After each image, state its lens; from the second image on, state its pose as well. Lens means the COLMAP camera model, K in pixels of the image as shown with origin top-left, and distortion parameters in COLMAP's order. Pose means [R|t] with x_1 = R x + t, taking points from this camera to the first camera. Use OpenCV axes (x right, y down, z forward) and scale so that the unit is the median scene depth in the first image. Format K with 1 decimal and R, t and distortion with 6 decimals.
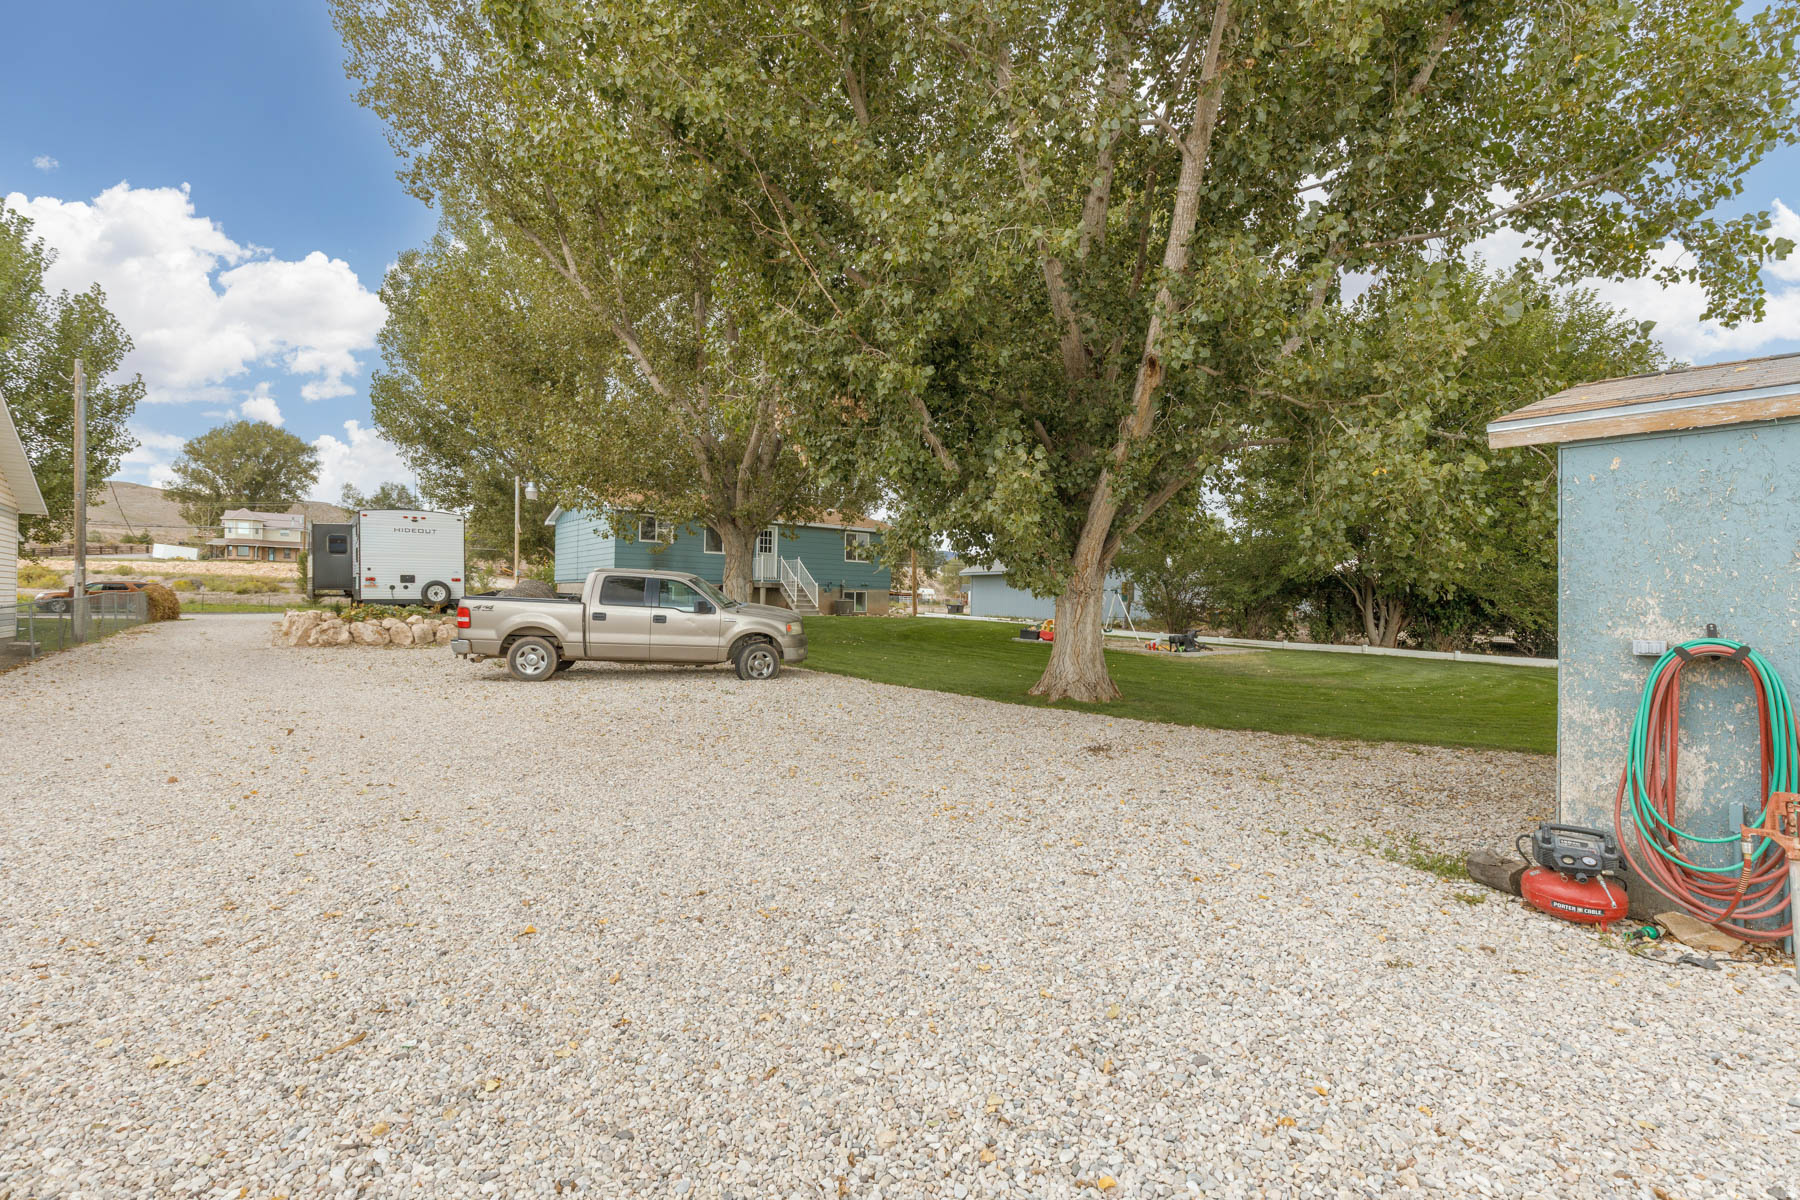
lens RADIAL K [[821.7, 0, 900.4], [0, 821.7, 594.9], [0, 0, 1]] dist [0.011916, -0.001449]
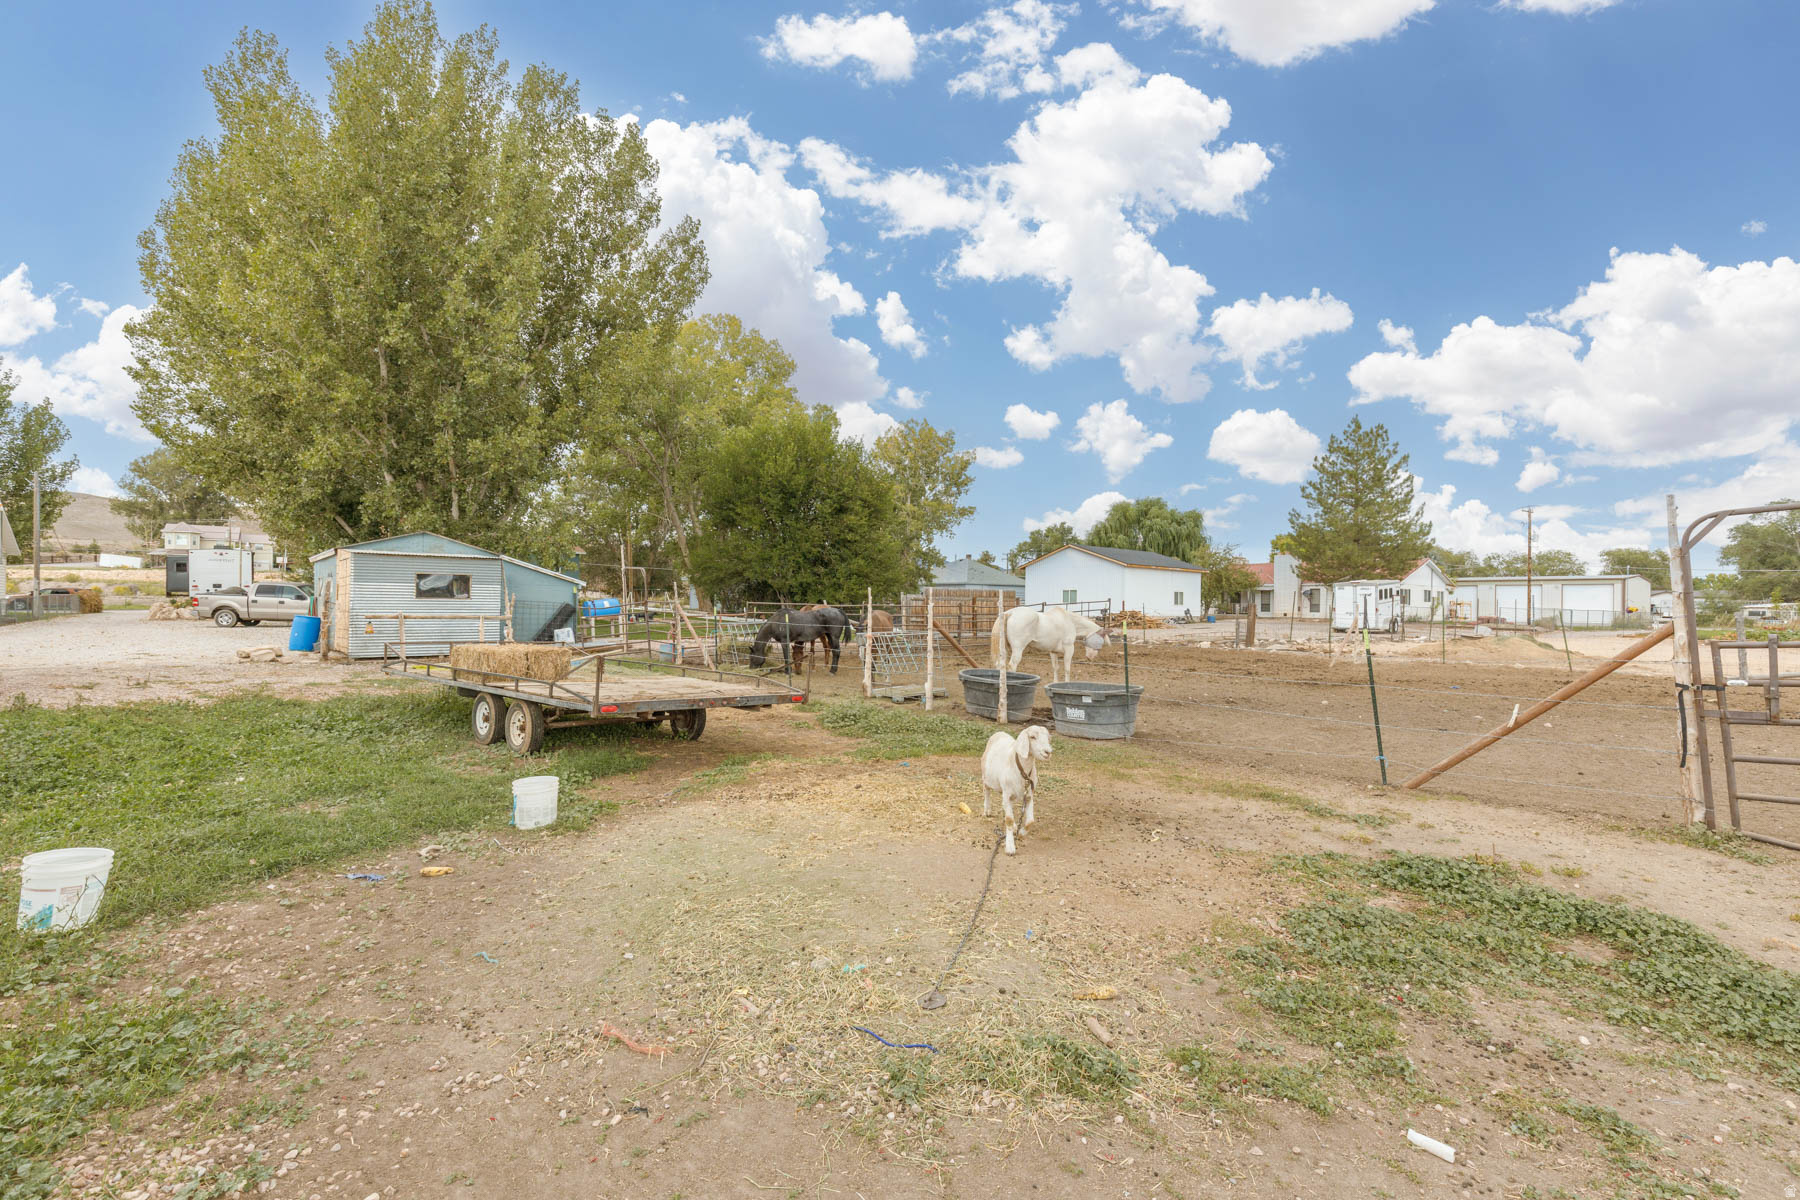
lens RADIAL K [[821.7, 0, 899.6], [0, 821.7, 604.3], [0, 0, 1]] dist [0.011916, -0.001449]
pose [[0.999610, 0.000283, 0.027913, 0.156259], [-0.000395, 0.999992, 0.004020, 0.001969], [-0.027912, -0.004030, 0.999602, -0.160557]]
